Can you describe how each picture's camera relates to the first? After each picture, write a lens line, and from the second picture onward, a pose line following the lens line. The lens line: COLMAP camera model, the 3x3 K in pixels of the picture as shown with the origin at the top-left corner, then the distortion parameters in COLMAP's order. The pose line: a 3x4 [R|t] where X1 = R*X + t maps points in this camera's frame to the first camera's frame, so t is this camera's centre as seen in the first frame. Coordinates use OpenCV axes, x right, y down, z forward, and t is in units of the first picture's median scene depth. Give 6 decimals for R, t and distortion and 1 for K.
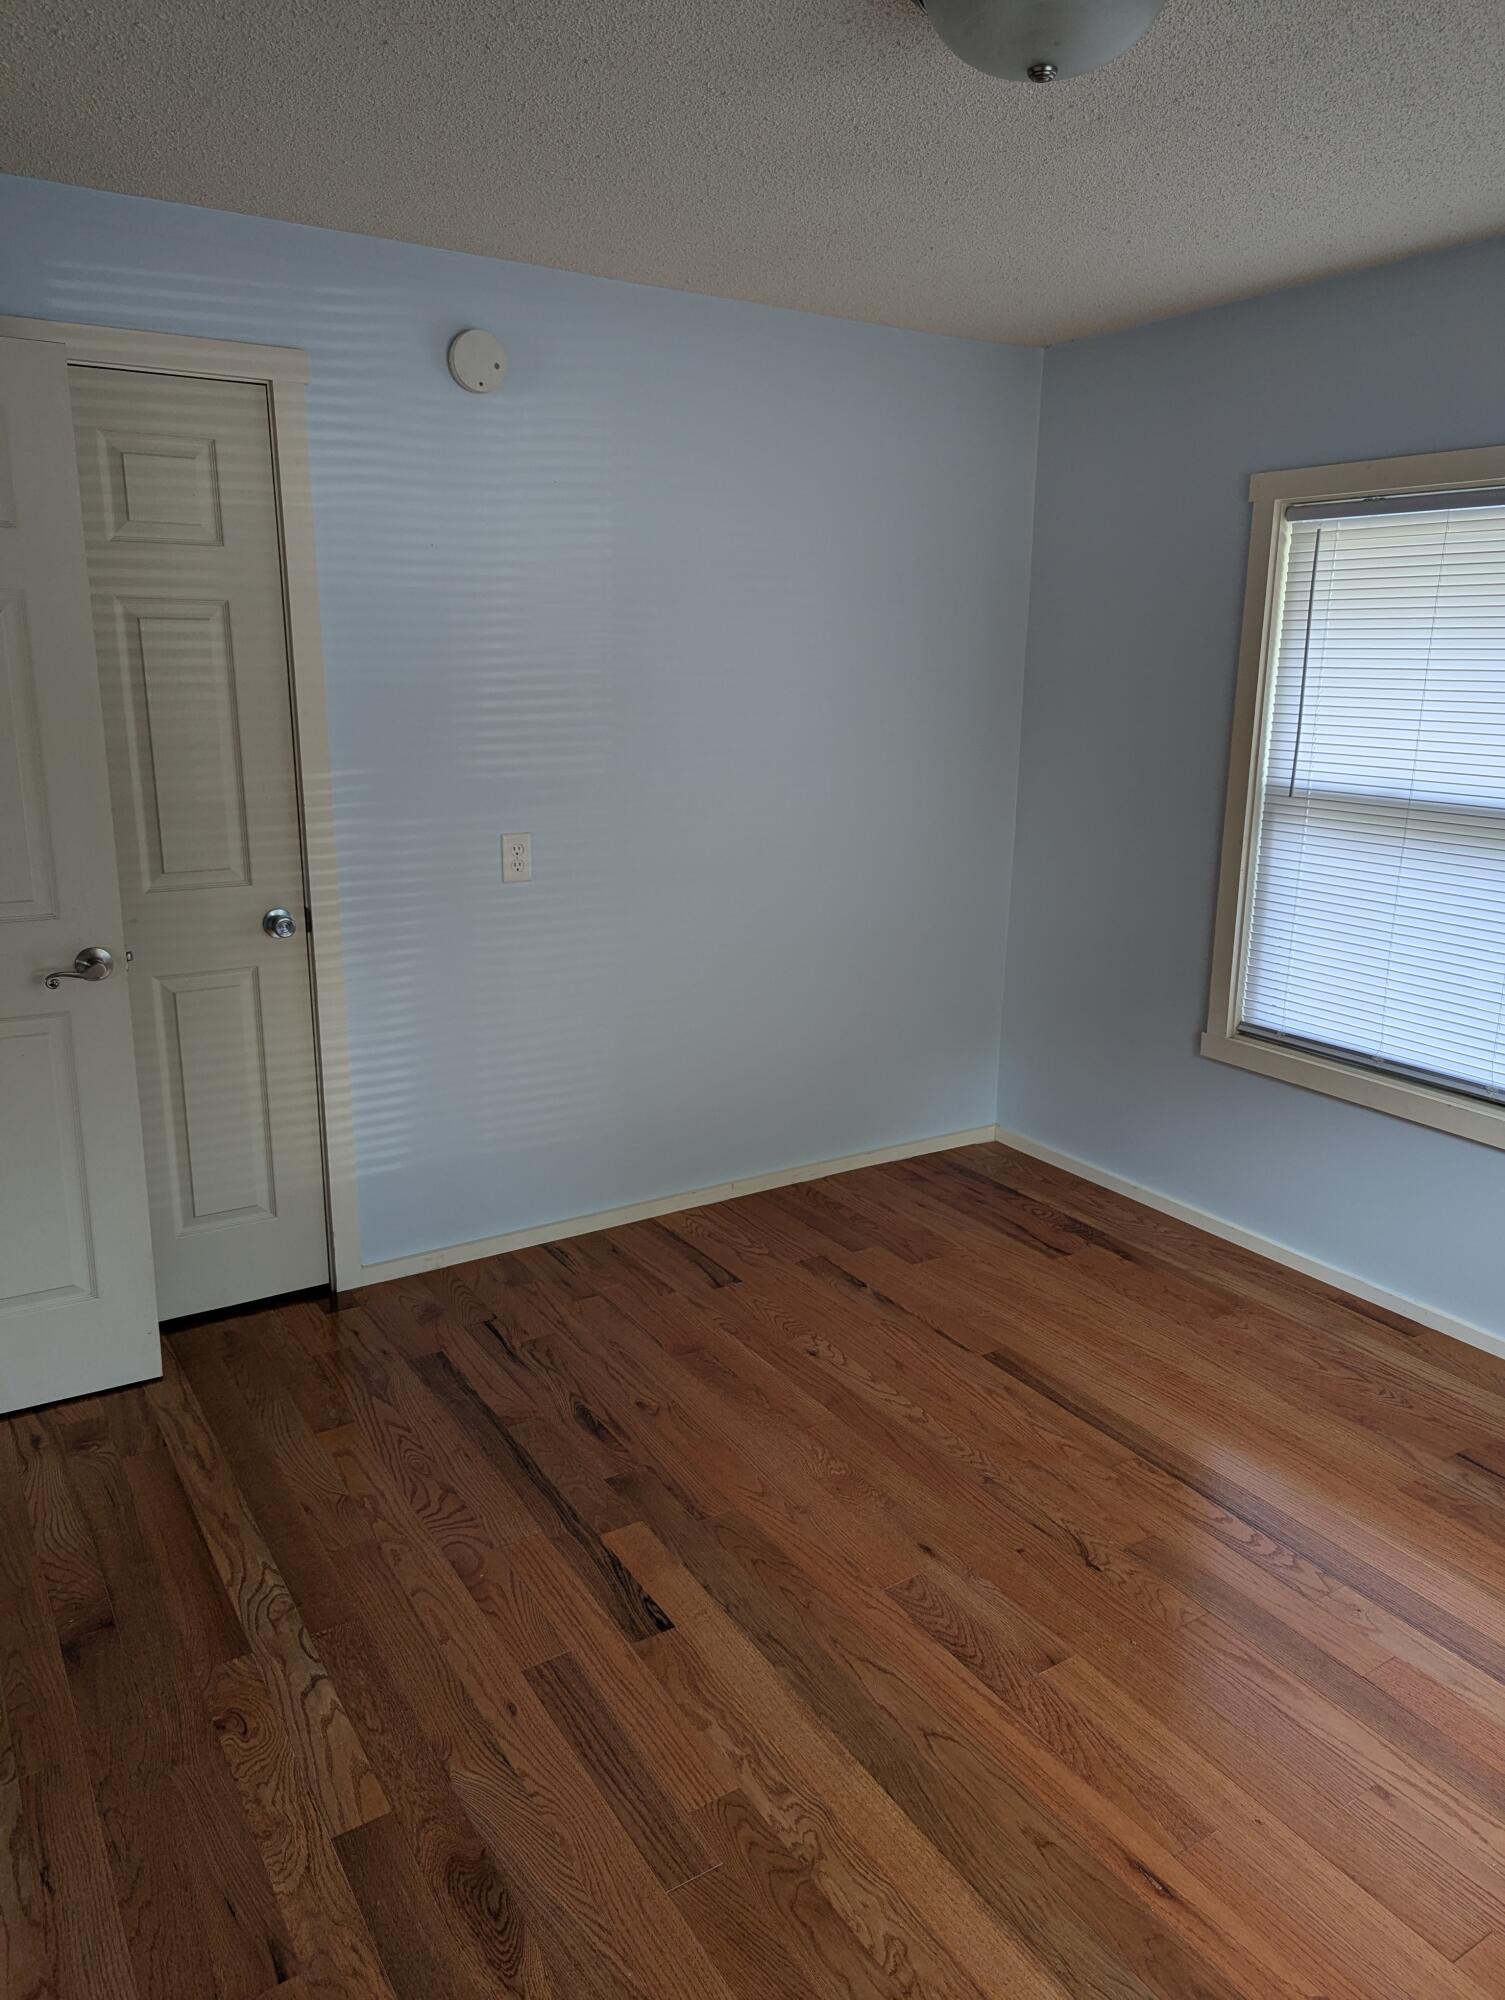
lens RADIAL K [[1403.8, 0, 756.5], [0, 1403.8, 998.1], [0, 0, 1]] dist [0.043625, -0.045743]
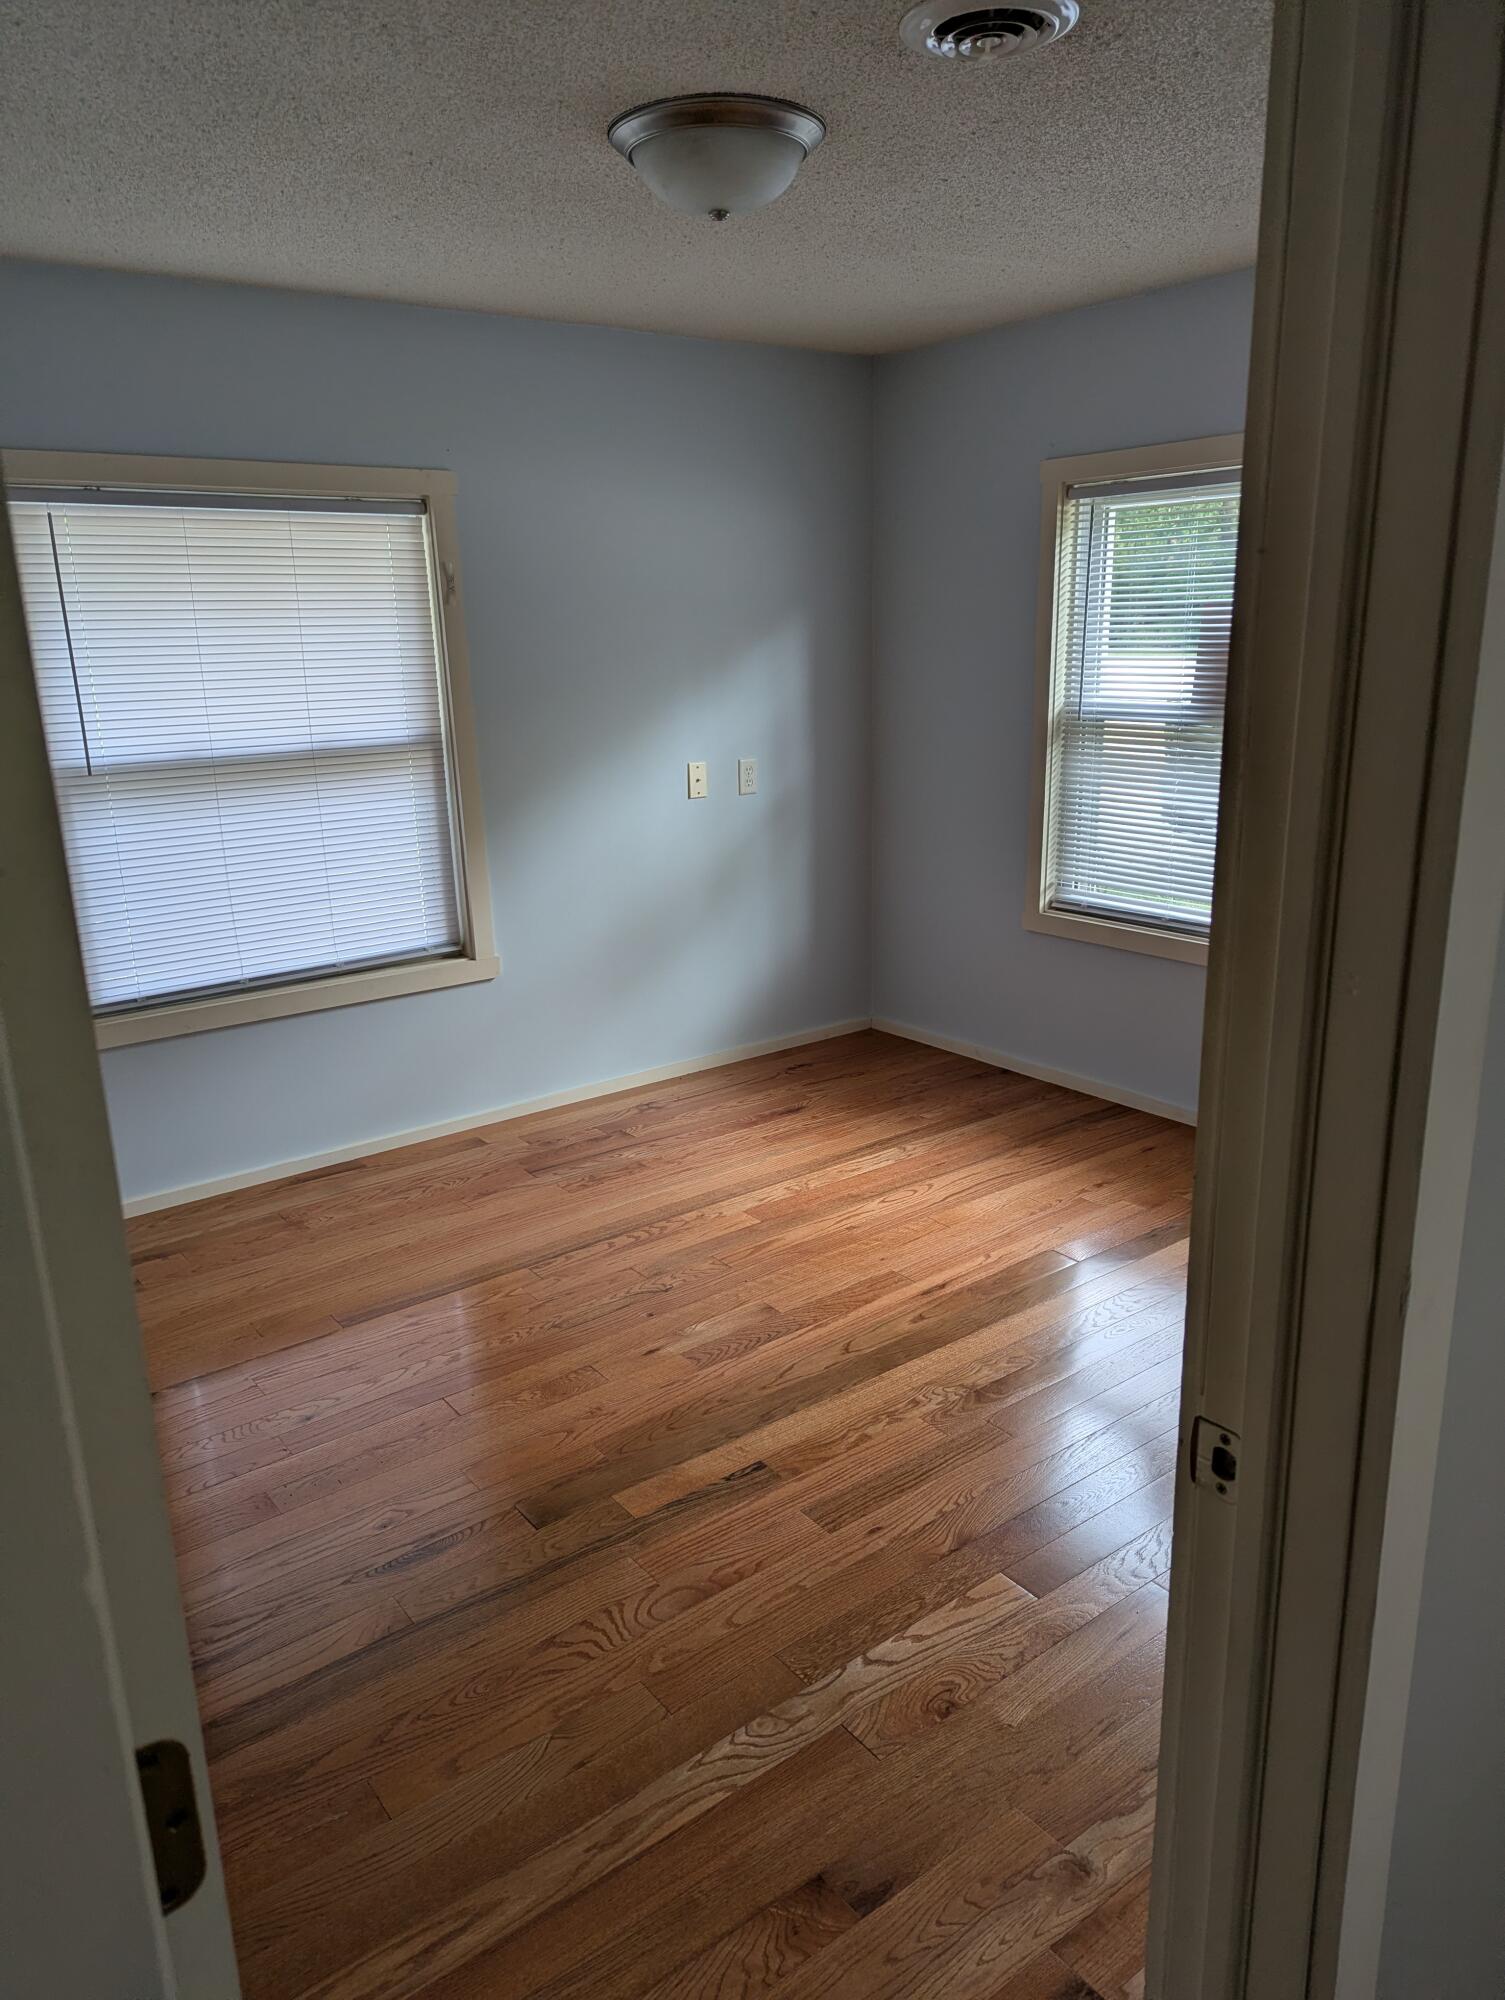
lens RADIAL K [[1403.8, 0, 756.5], [0, 1403.8, 998.1], [0, 0, 1]] dist [0.043625, -0.045743]
pose [[-0.085330, -0.272753, 0.958292, -1.046107], [0.266780, 0.920427, 0.285731, -0.238516], [-0.959973, 0.280034, -0.005775, 0.875981]]
